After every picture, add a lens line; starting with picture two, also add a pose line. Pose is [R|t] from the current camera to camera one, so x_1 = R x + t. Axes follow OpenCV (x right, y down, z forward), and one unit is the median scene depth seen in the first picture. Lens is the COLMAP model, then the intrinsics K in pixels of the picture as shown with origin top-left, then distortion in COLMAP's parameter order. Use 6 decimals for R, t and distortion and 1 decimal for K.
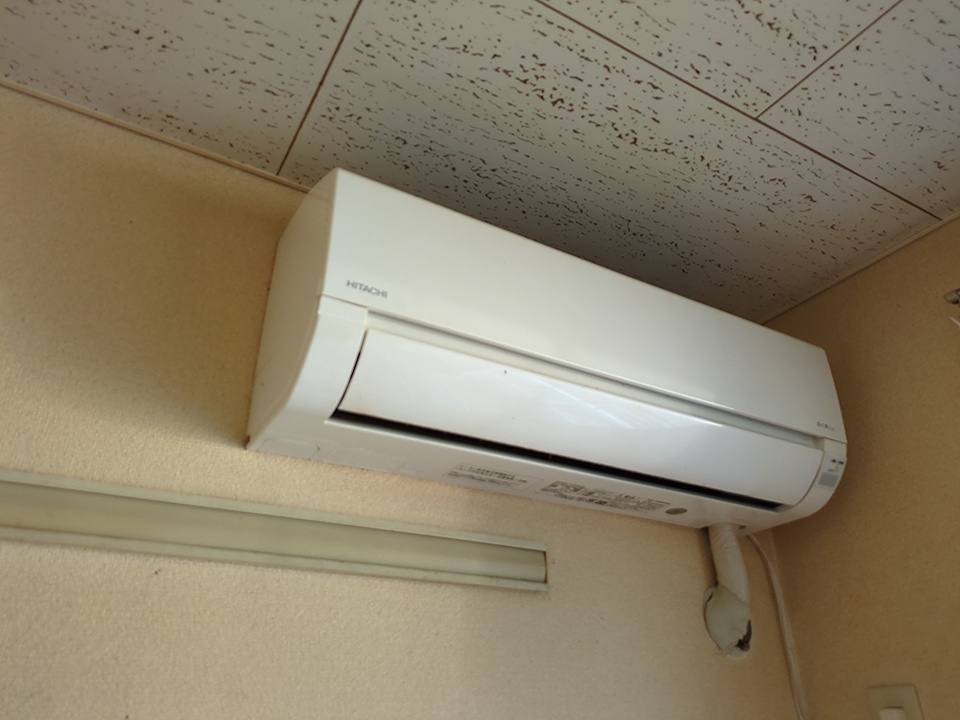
lens RADIAL K [[725.3, 0, 473.5], [0, 725.3, 354.1], [0, 0, 1]] dist [0.057385, -0.060980]
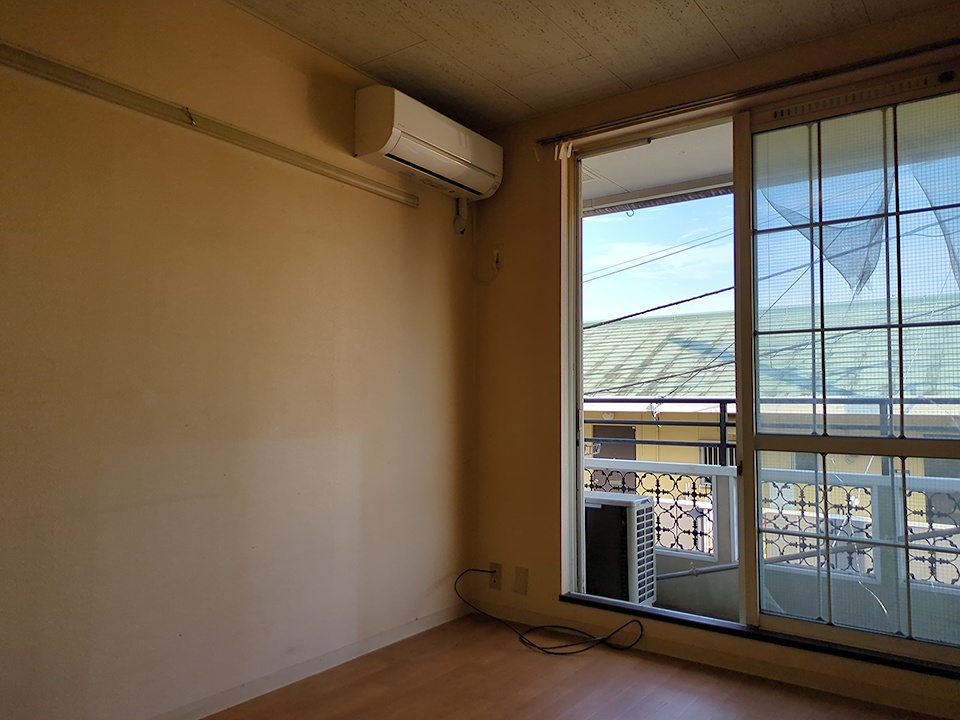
lens RADIAL K [[710.3, 0, 481.2], [0, 710.3, 356.3], [0, 0, 1]] dist [0.082043, -0.062688]
pose [[0.914154, 0.037999, 0.403582, -0.902844], [-0.199481, 0.908874, 0.366272, -0.326574], [-0.352887, -0.415336, 0.838431, -2.128844]]
